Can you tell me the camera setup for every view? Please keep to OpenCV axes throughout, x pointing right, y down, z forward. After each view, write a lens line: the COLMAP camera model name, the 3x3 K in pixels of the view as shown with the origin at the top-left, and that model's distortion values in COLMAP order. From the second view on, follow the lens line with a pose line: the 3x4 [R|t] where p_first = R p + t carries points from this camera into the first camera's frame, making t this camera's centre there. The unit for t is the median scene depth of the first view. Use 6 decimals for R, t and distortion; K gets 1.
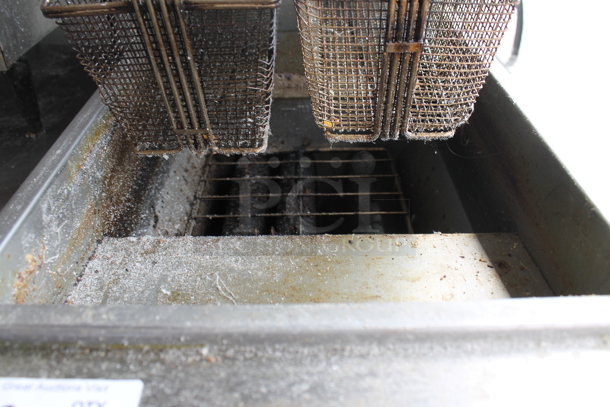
lens RADIAL K [[516.8, 0, 305.6], [0, 516.8, 202.1], [0, 0, 1]] dist [-0.140038, 0.103299]
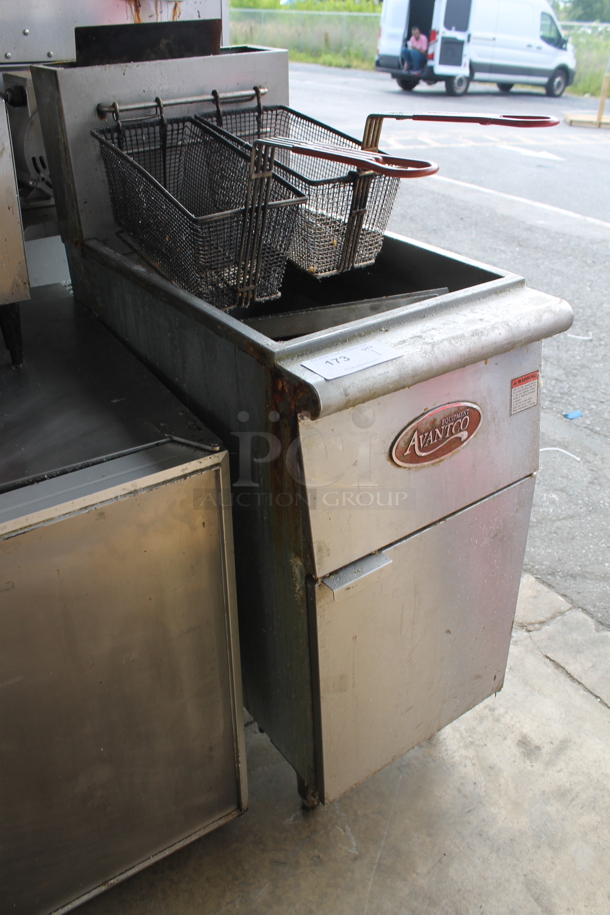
lens RADIAL K [[775.2, 0, 305.5], [0, 775.2, 461.3], [0, 0, 1]] dist [-0.140038, 0.103299]
pose [[0.819495, -0.311654, 0.480937, -1.388536], [0.347159, 0.937668, 0.016079, 0.389811], [-0.455970, 0.153785, 0.876608, -1.098089]]
